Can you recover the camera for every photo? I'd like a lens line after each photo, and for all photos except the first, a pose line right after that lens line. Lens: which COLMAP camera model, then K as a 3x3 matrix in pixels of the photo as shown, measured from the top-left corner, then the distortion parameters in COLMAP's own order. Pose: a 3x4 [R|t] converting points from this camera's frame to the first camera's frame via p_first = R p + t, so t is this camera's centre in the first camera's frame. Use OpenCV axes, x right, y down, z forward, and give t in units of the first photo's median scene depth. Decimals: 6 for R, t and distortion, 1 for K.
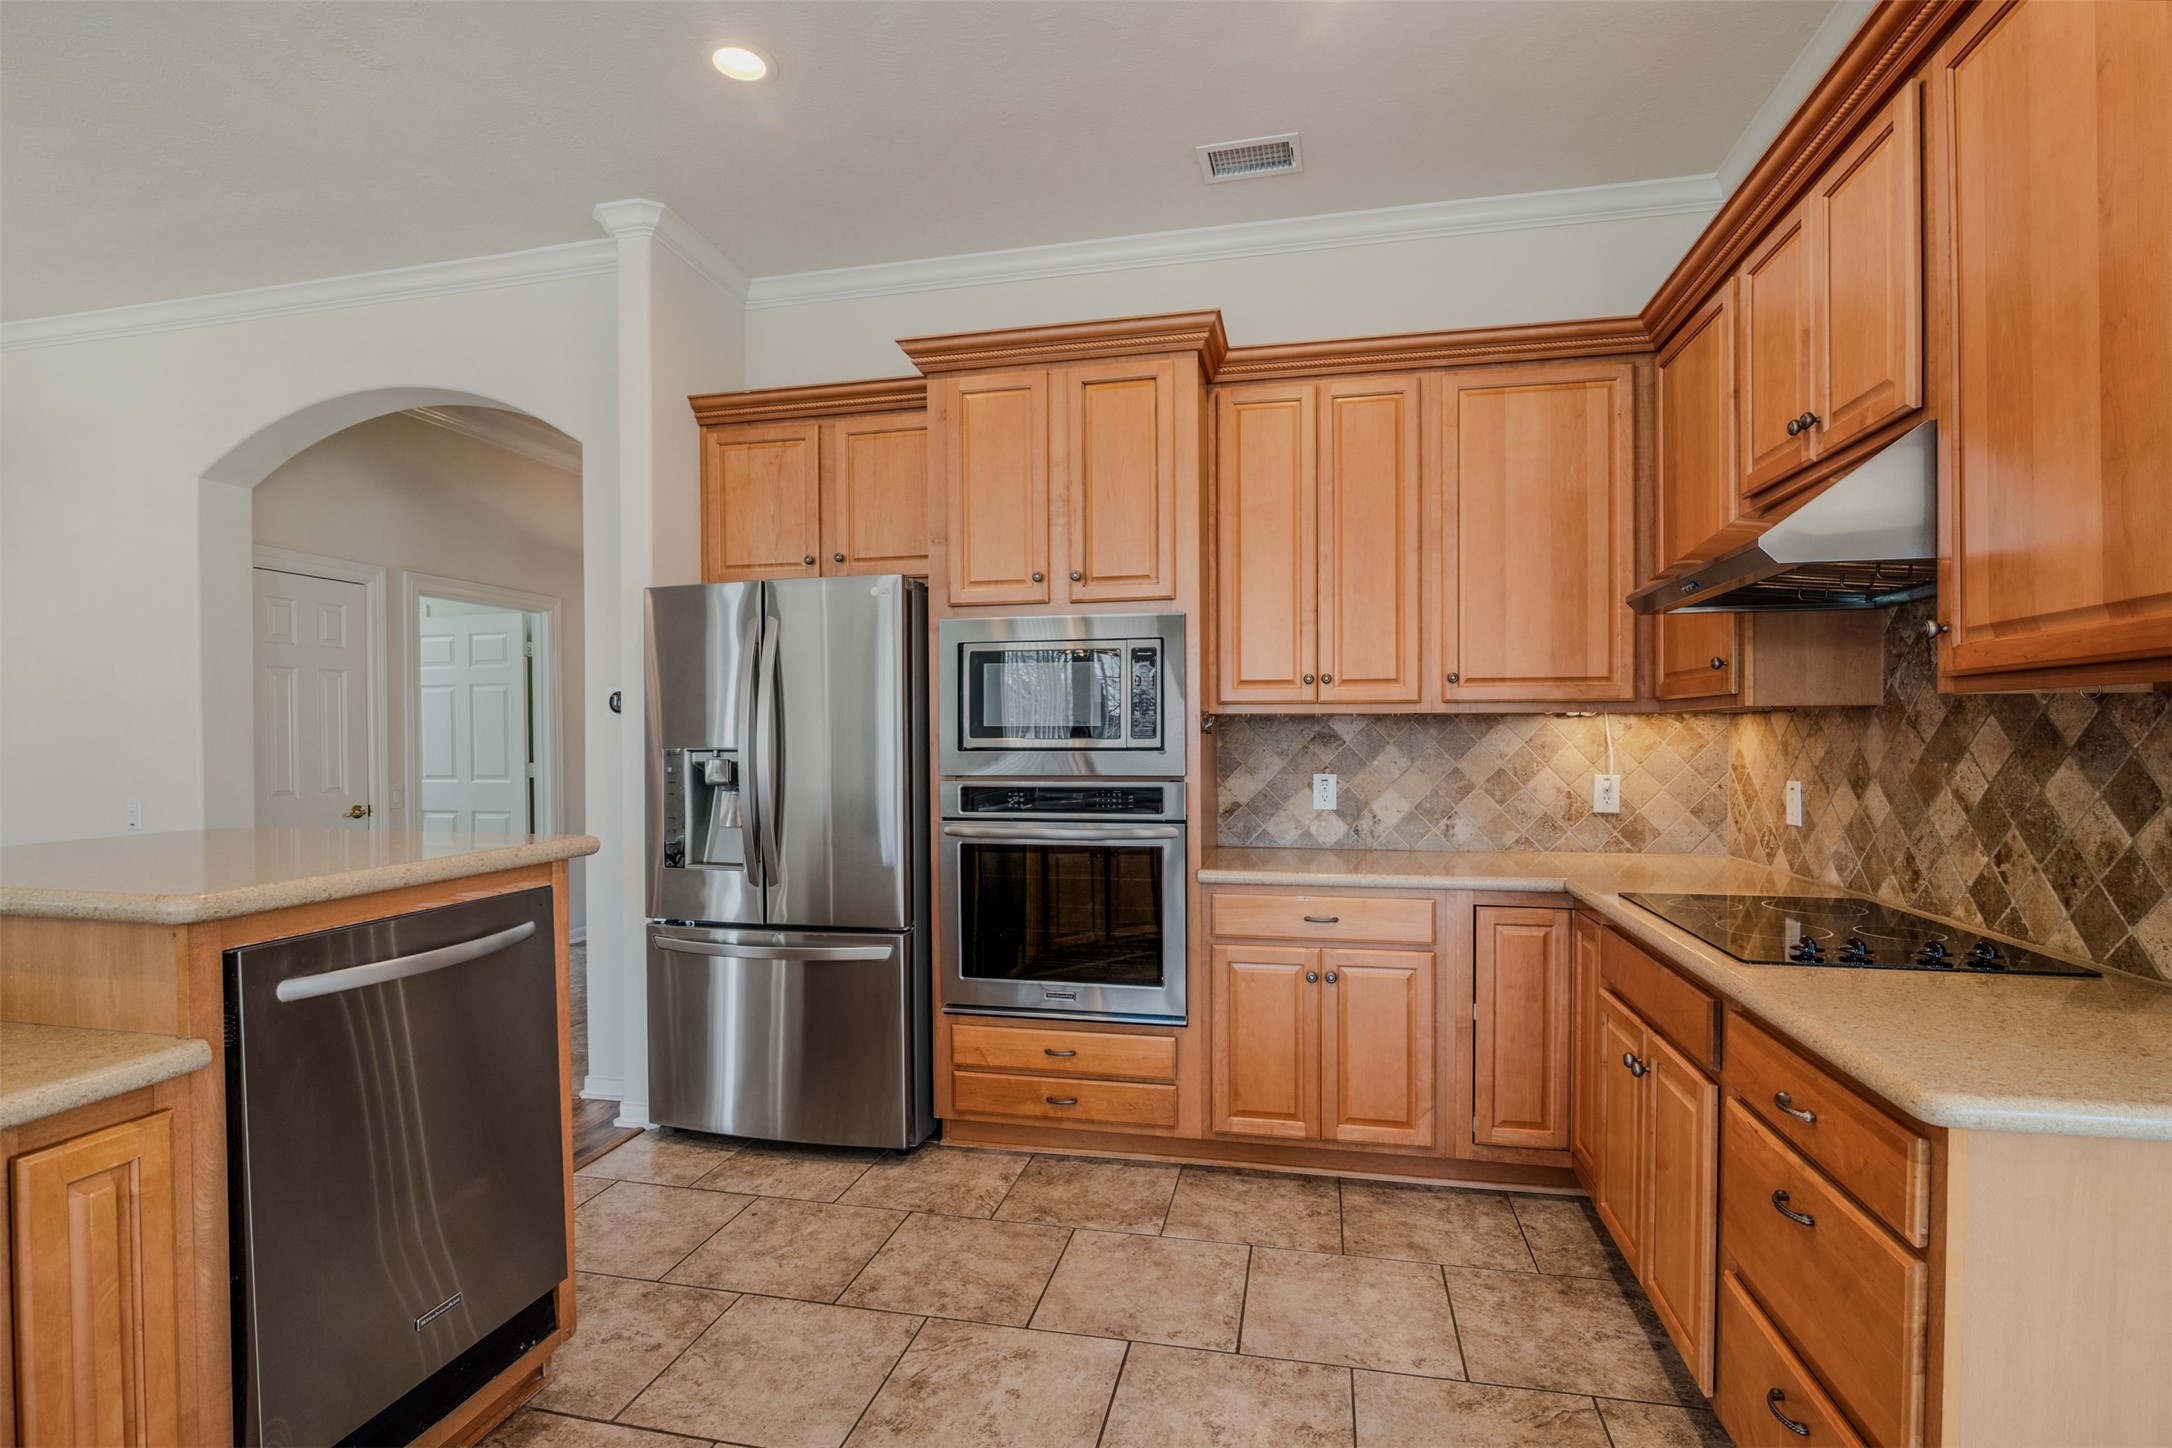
lens RADIAL K [[1003.5, 0, 1087.5], [0, 1003.5, 744.6], [0, 0, 1]] dist [-0.019656, 0.000084]
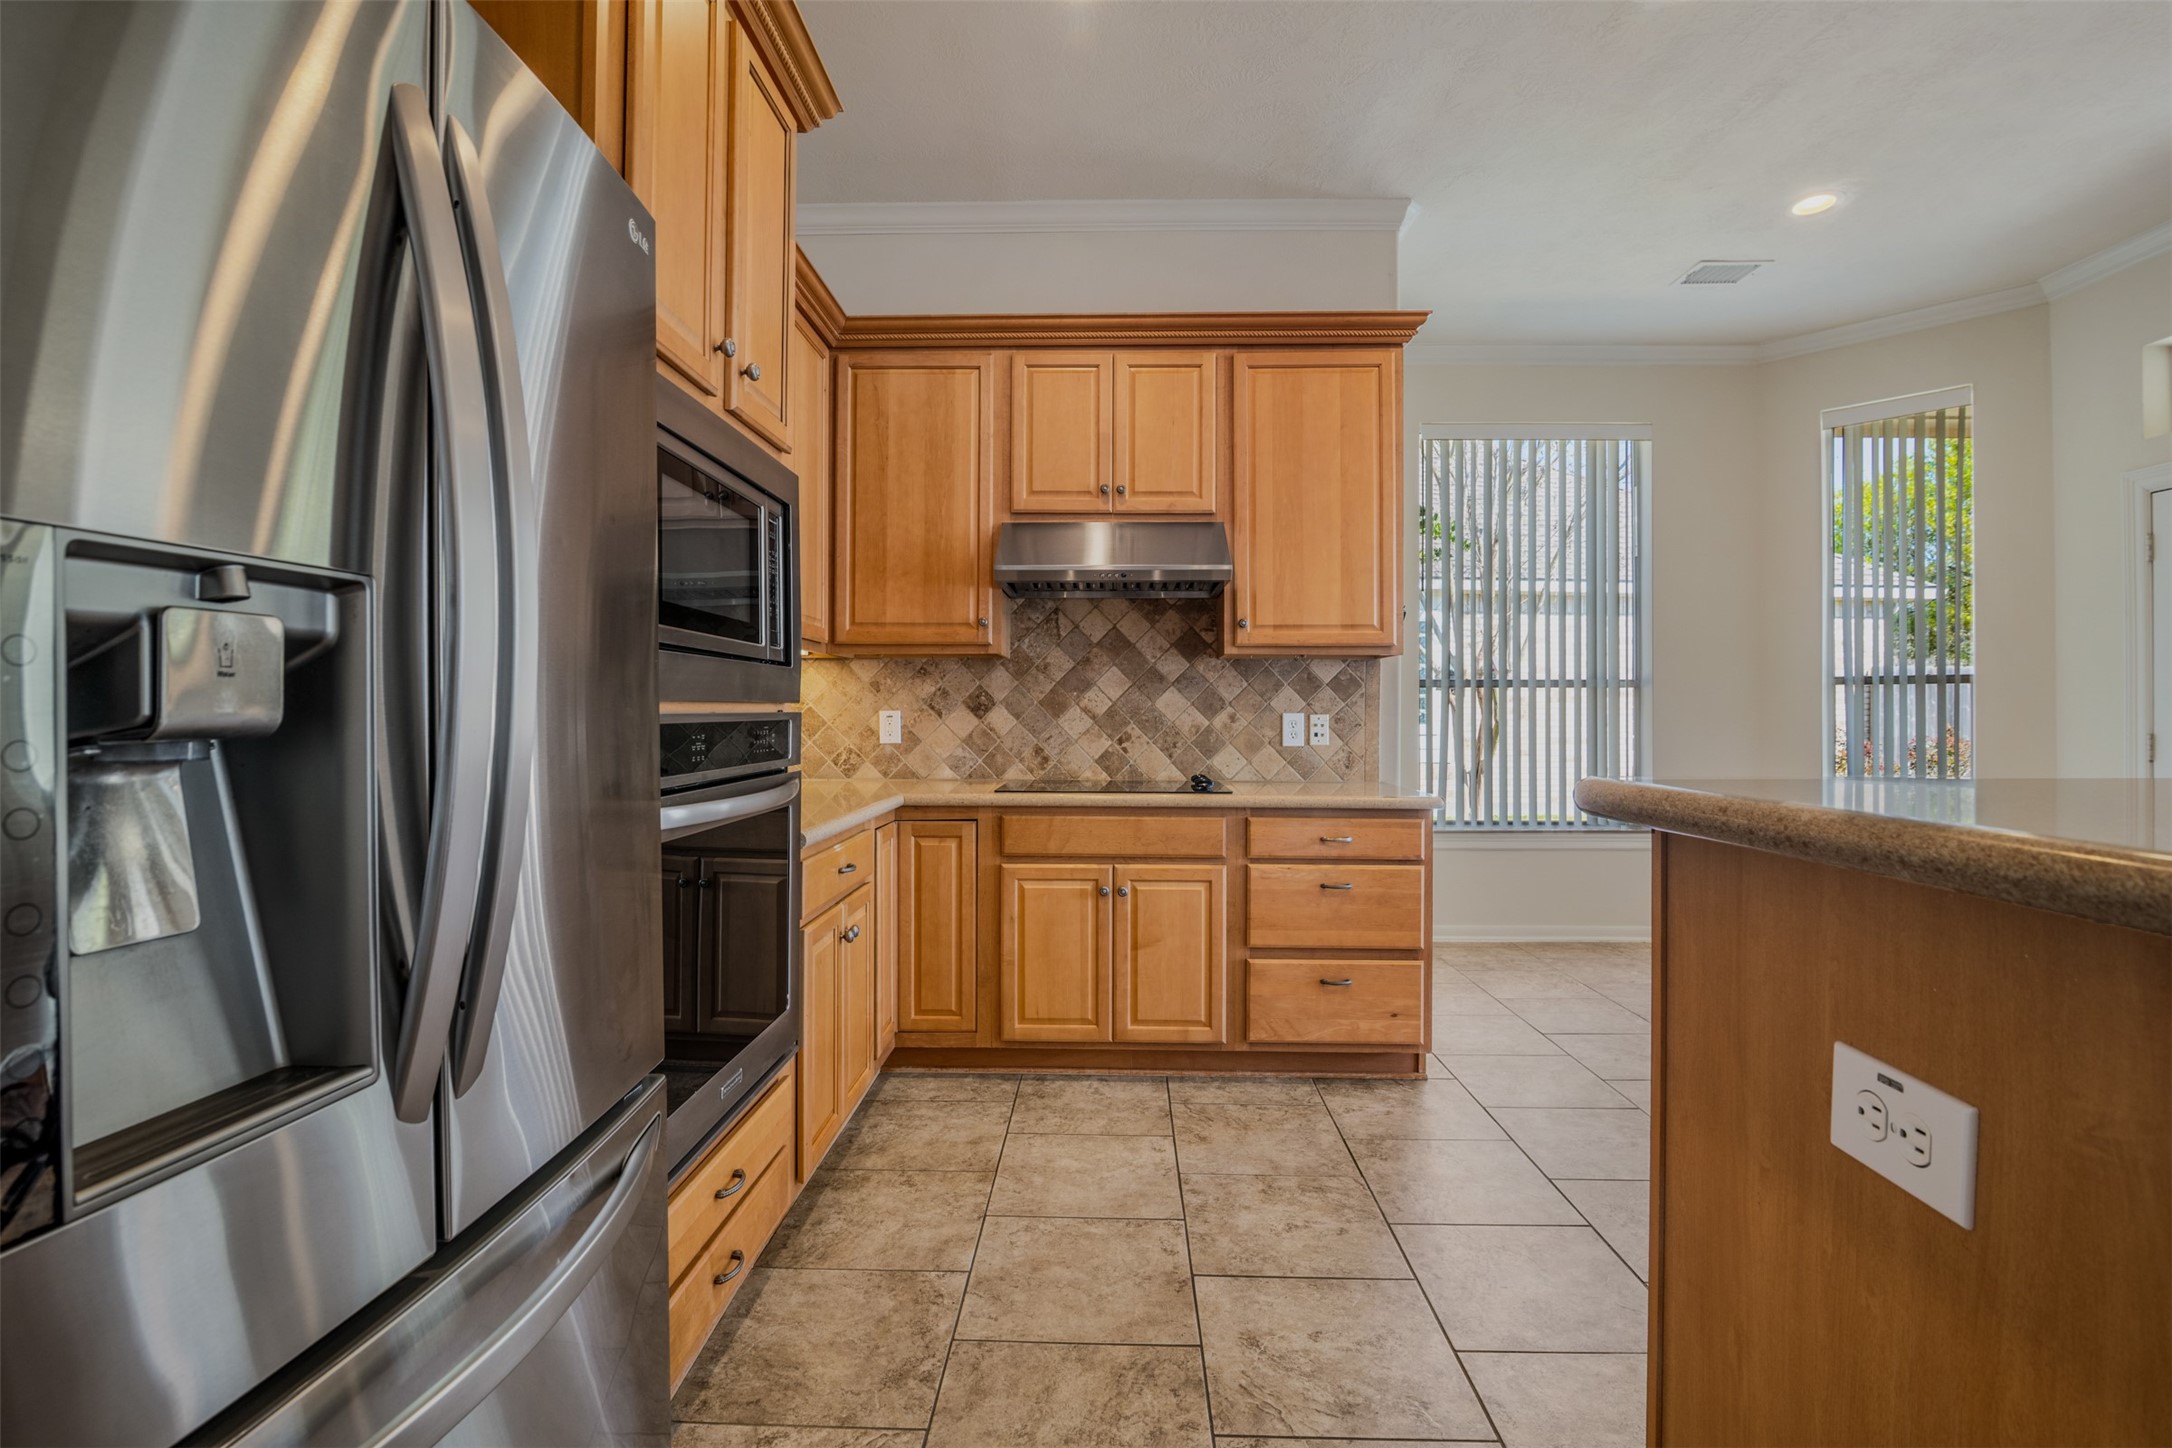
lens RADIAL K [[1014.5, 0, 1080.8], [0, 1014.5, 706.3], [0, 0, 1]] dist [-0.025414, 0.000018]
pose [[-0.185804, 0.008738, 0.982548, -0.672047], [0.008385, 0.999938, -0.007308, 0.041062], [-0.982551, 0.006880, -0.185866, 0.961160]]
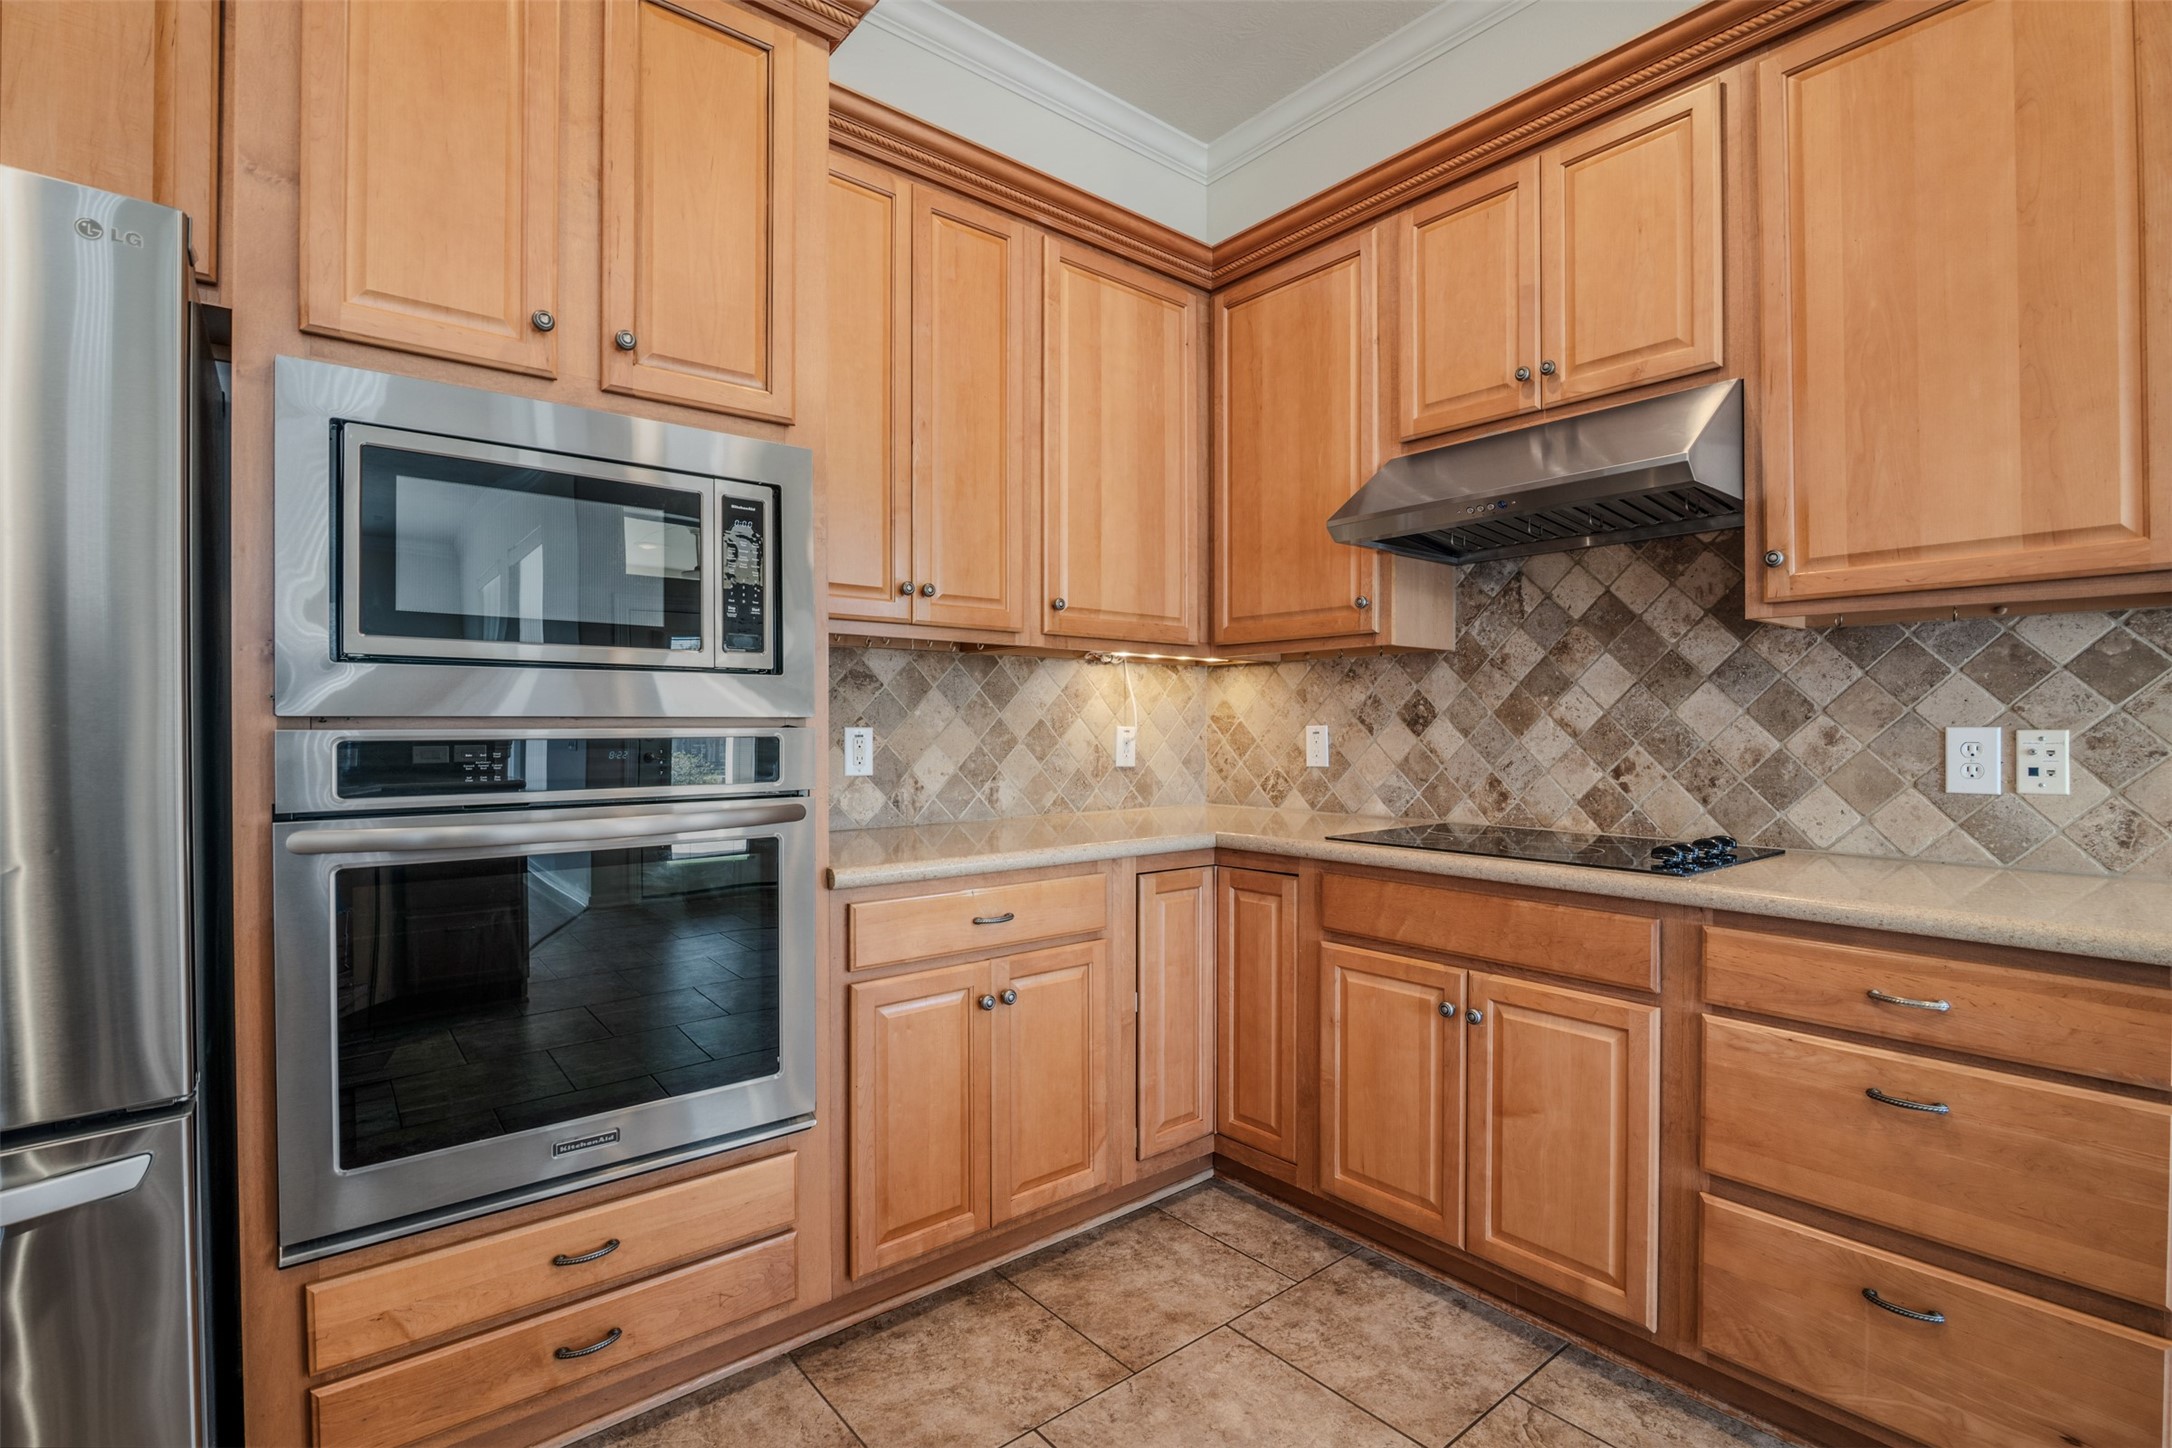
lens RADIAL K [[1000.0, 0, 1085.2], [0, 1000.0, 730.3], [0, 0, 1]] dist [-0.021237, 0.000038]
pose [[0.615483, 0.000731, 0.788150, -0.287900], [0.006460, 0.999961, -0.005972, 0.044714], [-0.788124, 0.008767, 0.615454, 0.509112]]
